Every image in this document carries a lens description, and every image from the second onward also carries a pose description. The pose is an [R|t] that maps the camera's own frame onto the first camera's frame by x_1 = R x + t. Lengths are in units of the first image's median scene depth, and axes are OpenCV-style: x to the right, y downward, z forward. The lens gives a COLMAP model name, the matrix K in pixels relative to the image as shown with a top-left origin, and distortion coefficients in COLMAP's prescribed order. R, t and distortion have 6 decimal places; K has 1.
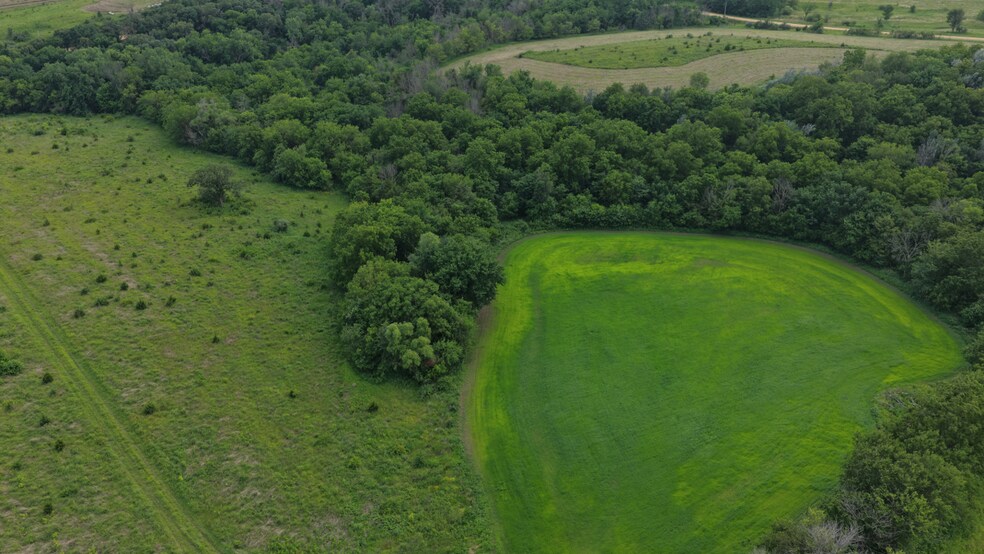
lens RADIAL K [[819.5, 0, 494.8], [0, 819.5, 271.0], [0, 0, 1]] dist [-0.012589, 0.040909]
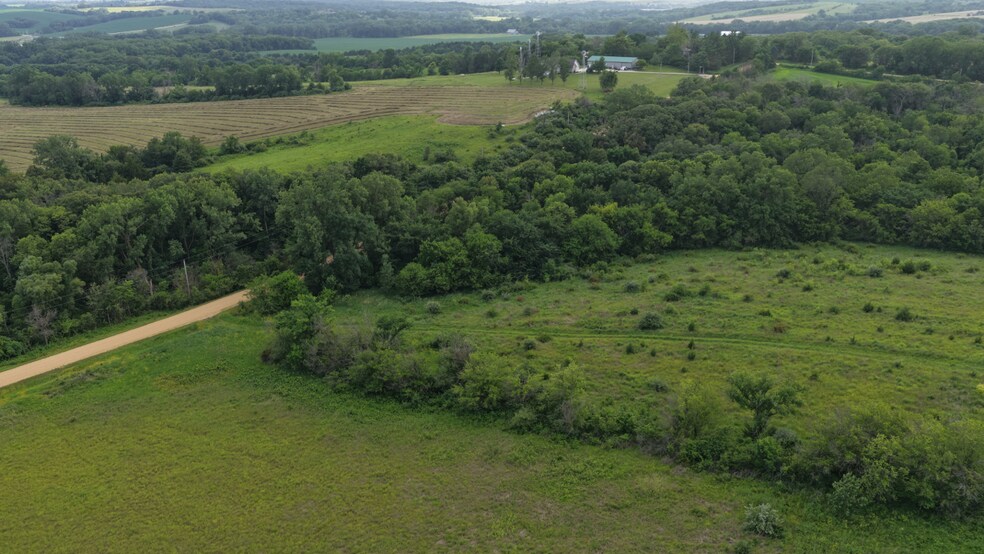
lens RADIAL K [[819.5, 0, 494.8], [0, 819.5, 271.0], [0, 0, 1]] dist [-0.012589, 0.040909]
pose [[0.978935, -0.077379, 0.188941, -1.413397], [0.106025, 0.983505, -0.146548, -0.156621], [-0.174484, 0.163494, 0.970992, 0.625697]]
